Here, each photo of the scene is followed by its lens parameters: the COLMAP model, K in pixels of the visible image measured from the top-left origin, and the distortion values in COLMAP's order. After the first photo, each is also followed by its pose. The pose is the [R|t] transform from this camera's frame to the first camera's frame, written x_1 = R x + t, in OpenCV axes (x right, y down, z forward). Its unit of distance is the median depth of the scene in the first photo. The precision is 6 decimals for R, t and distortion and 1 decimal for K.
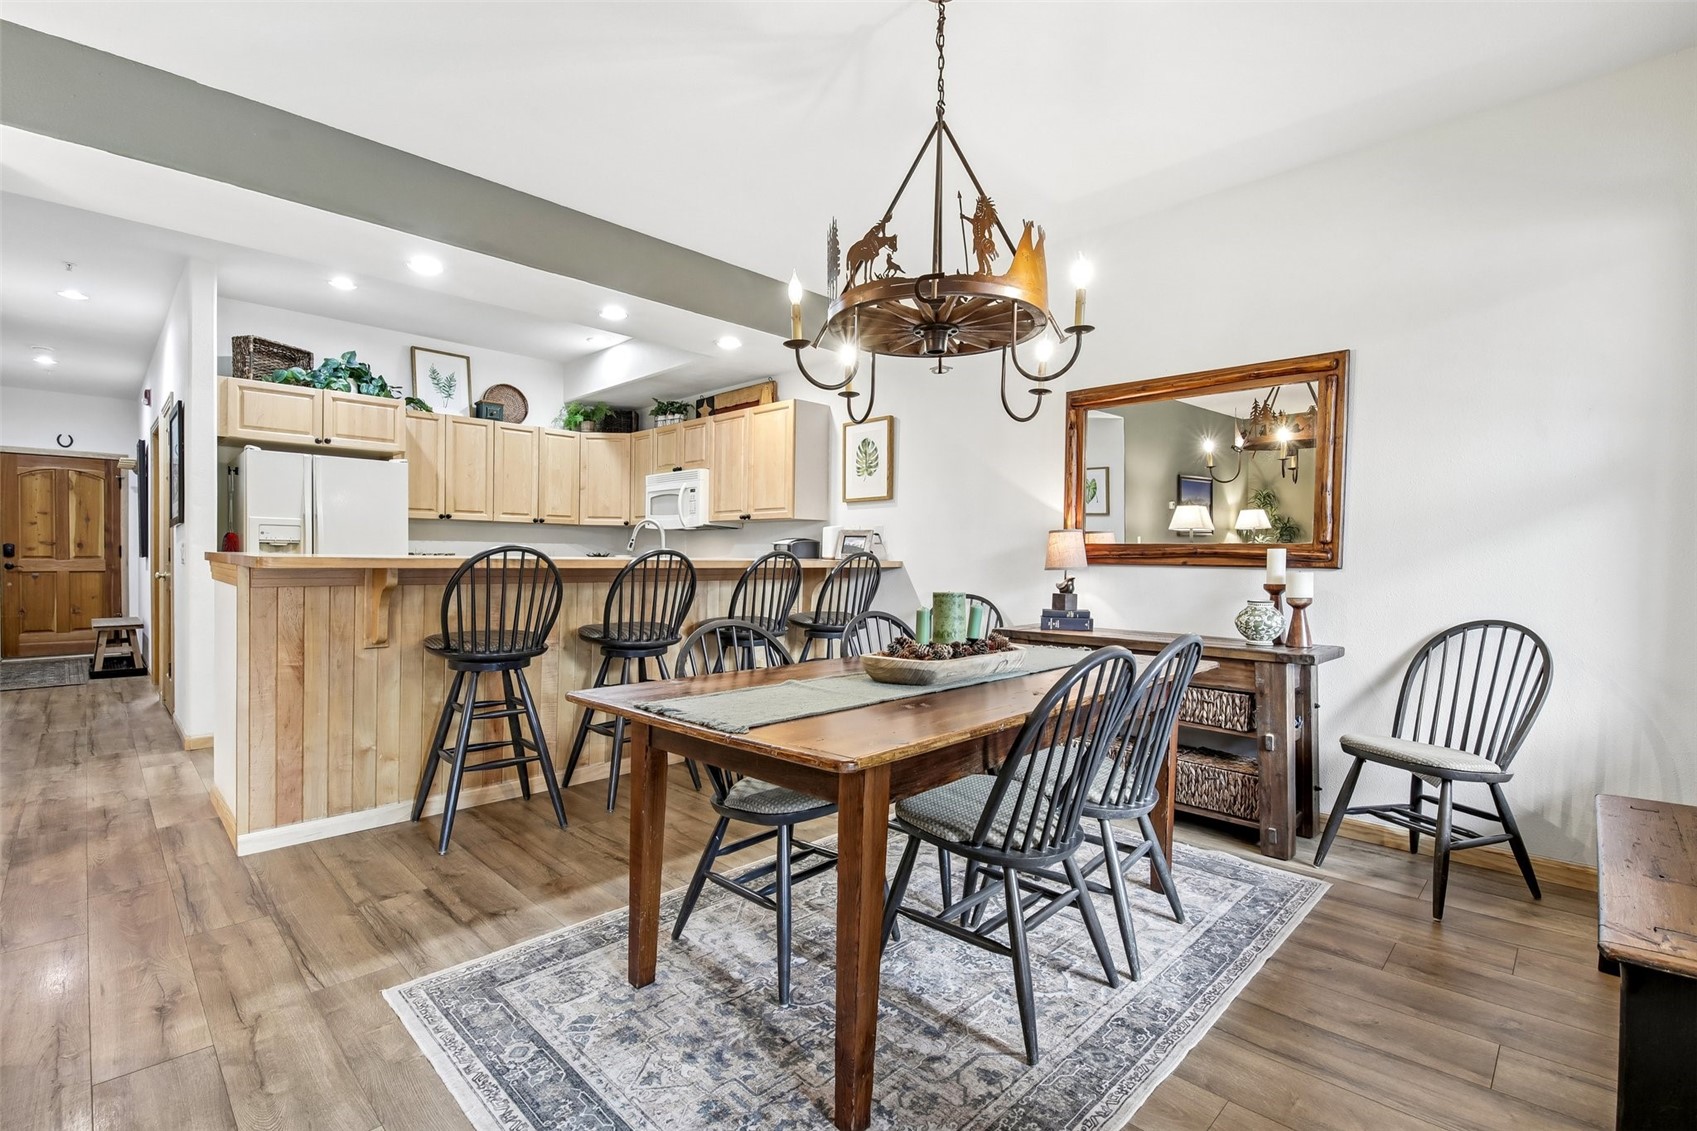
lens RADIAL K [[755.4, 0, 846.6], [0, 755.4, 572.0], [0, 0, 1]] dist [-0.005125, -0.001100]
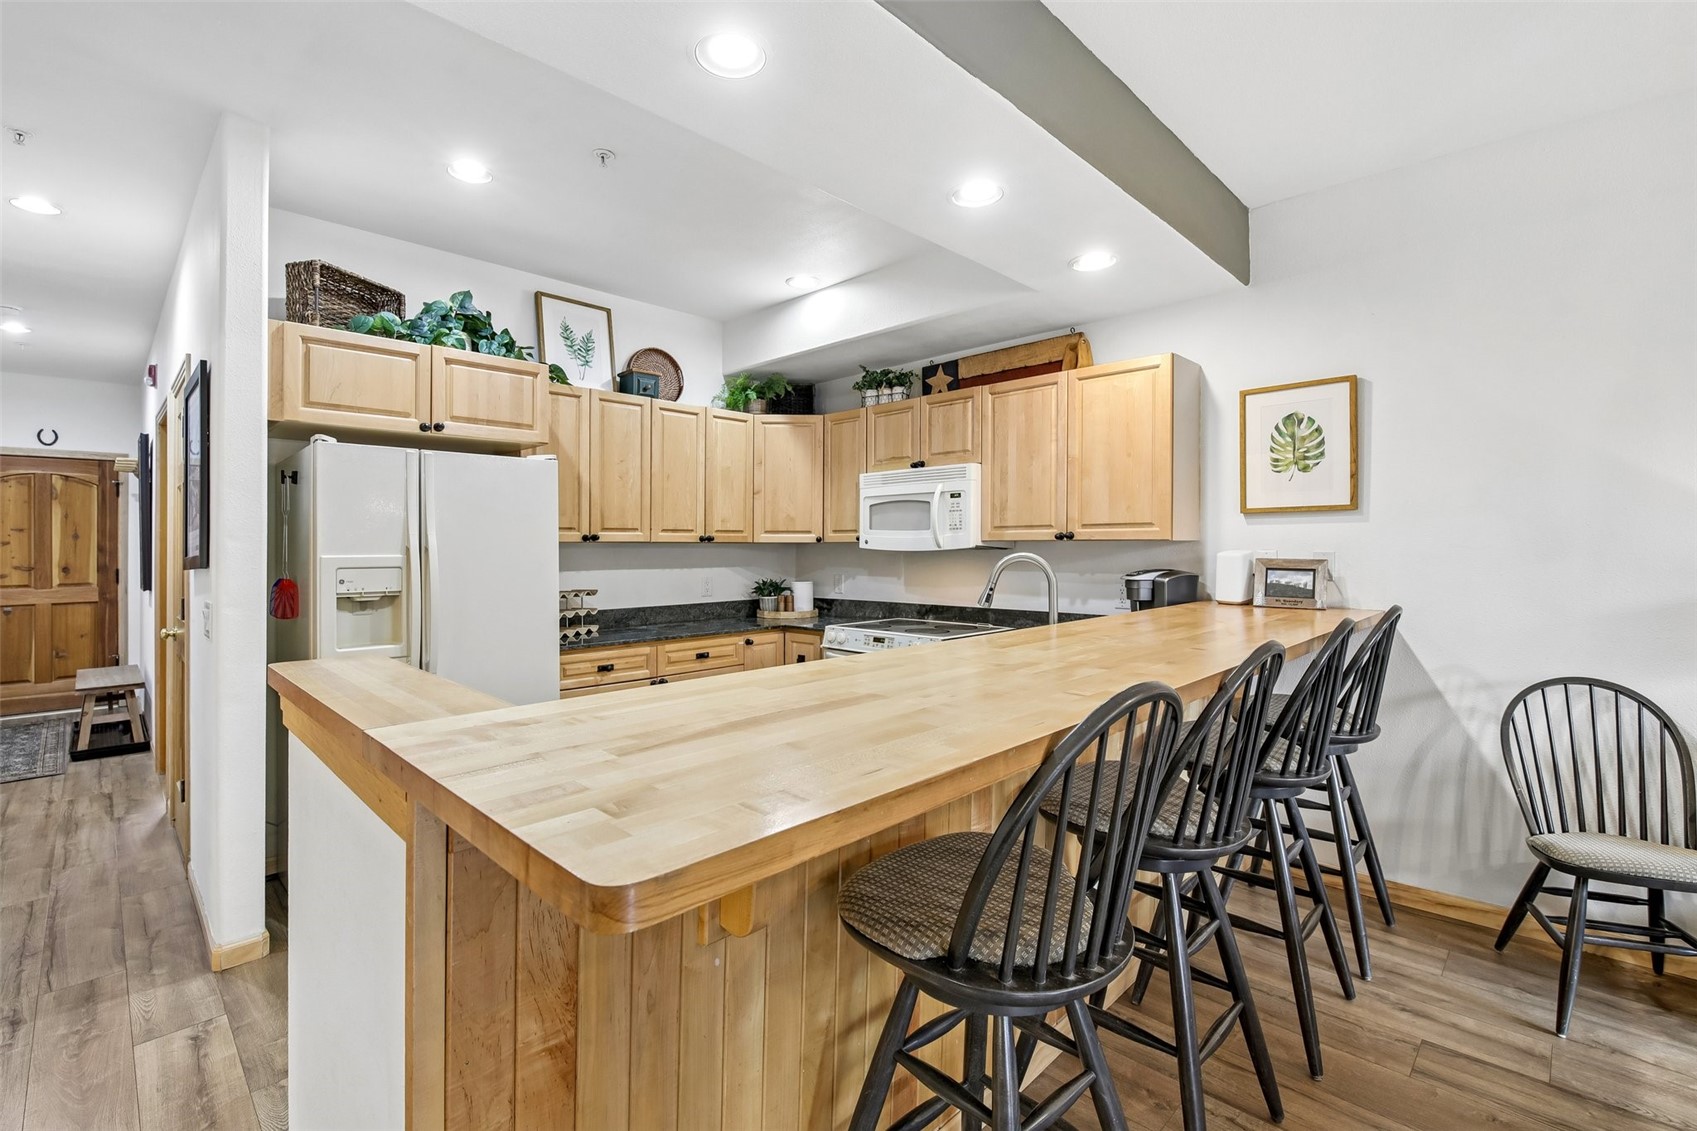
lens RADIAL K [[755.4, 0, 853.2], [0, 755.4, 545.7], [0, 0, 1]] dist [-0.005125, -0.001100]
pose [[0.999916, -0.012981, -0.000225, -0.297836], [0.012974, 0.999689, -0.021319, -0.049927], [0.000501, 0.021314, 0.999773, 0.324552]]
